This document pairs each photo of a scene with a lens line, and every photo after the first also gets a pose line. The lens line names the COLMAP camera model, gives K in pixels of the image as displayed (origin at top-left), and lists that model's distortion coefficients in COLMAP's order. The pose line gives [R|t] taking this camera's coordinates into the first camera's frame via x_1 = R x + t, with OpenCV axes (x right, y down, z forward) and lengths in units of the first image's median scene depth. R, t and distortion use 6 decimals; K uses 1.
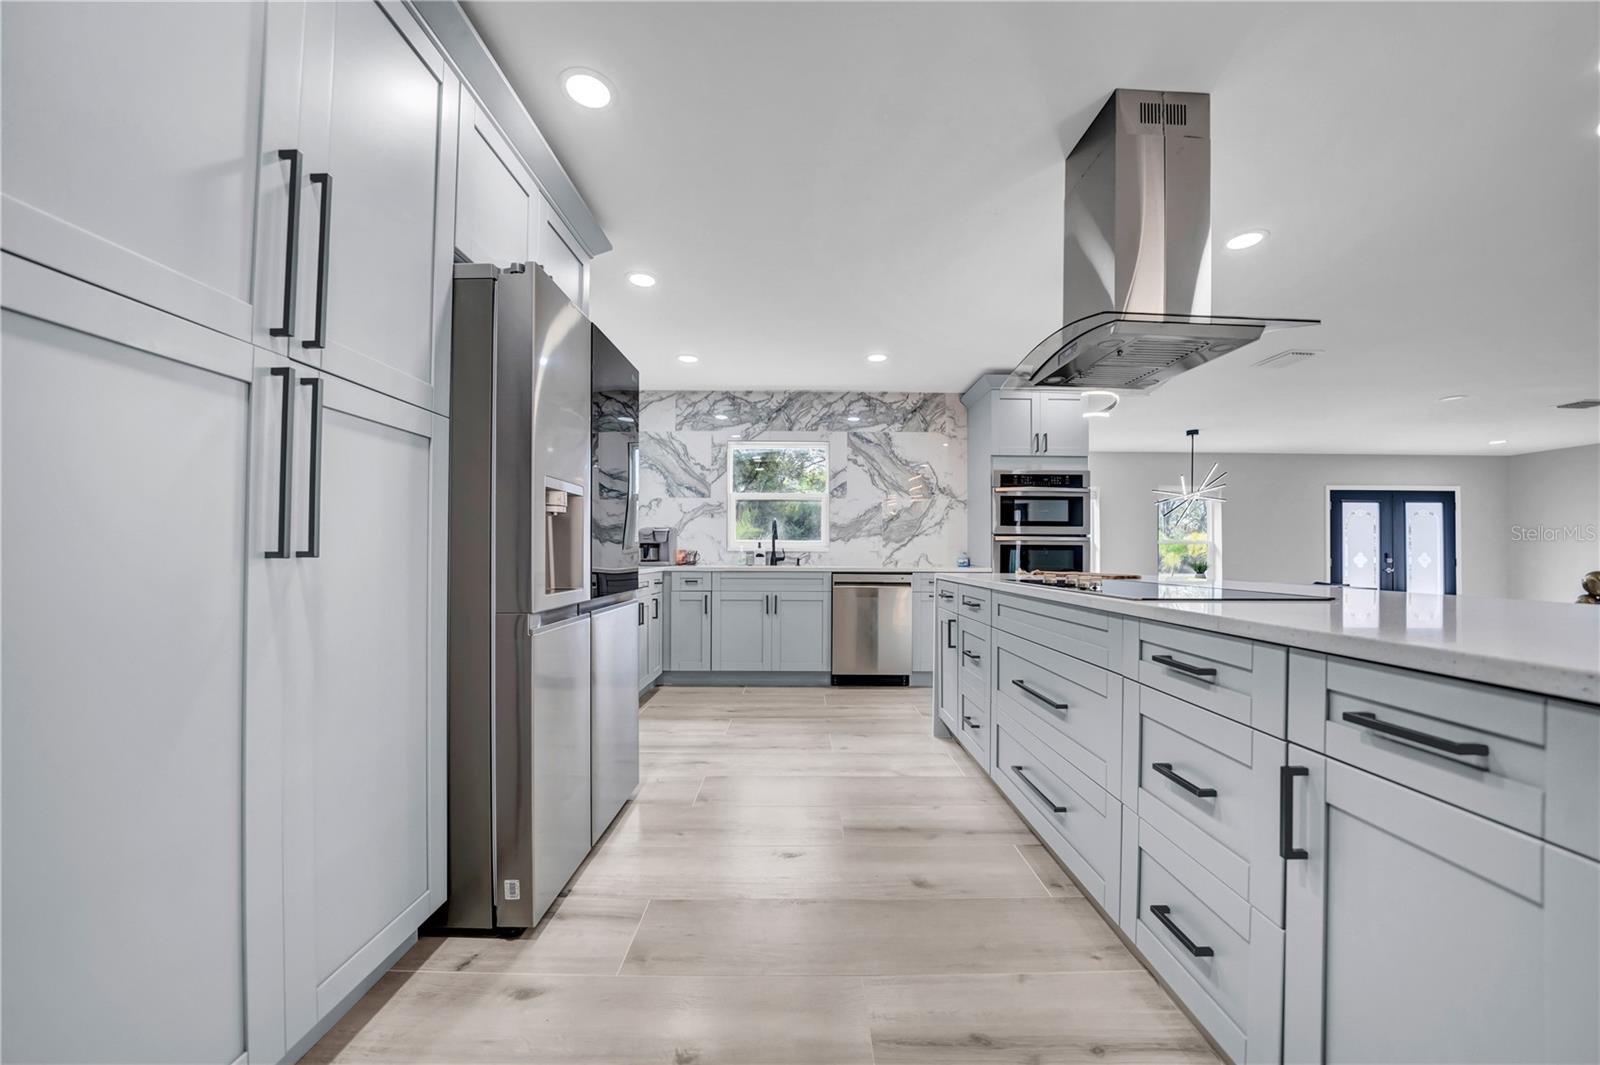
lens RADIAL K [[566.0, 0, 803.3], [0, 566.0, 546.6], [0, 0, 1]] dist [-0.014136, 0.001111]
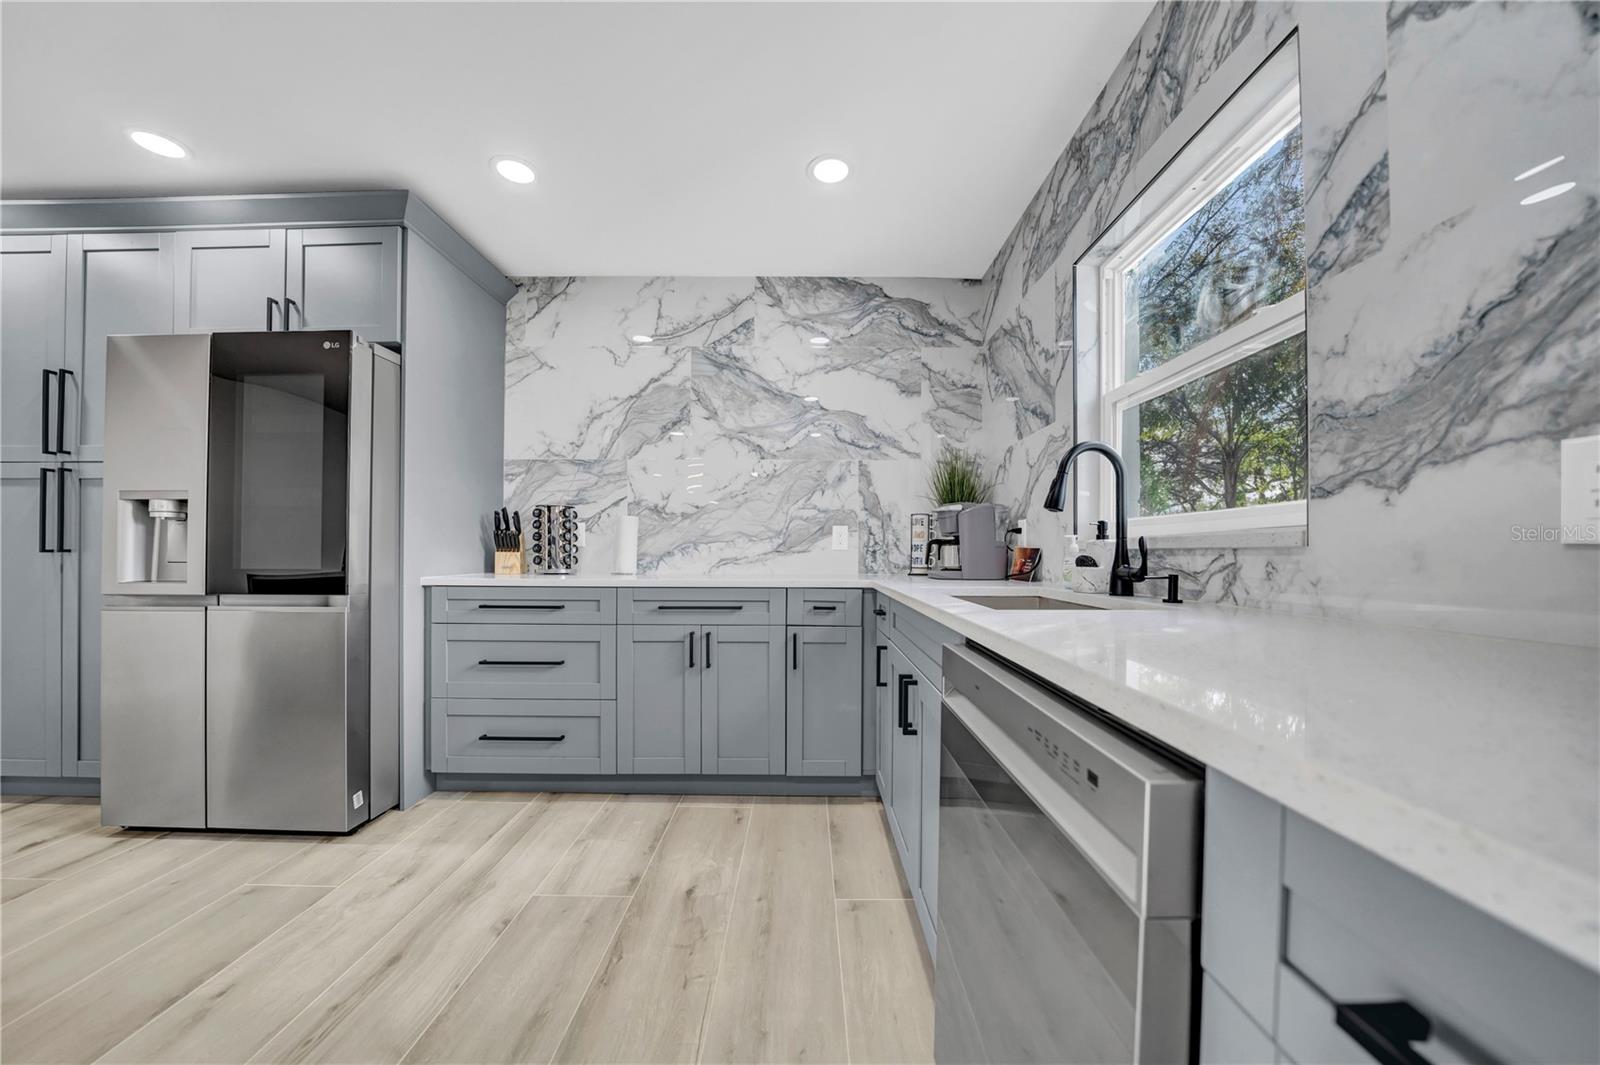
lens RADIAL K [[566.0, 0, 800.3], [0, 566.0, 543.2], [0, 0, 1]] dist [-0.014136, 0.001111]
pose [[-0.022185, -0.020860, -0.999536, 0.360392], [0.008569, 0.999742, -0.021055, 0.013622], [0.999717, -0.009032, -0.022001, 1.167898]]
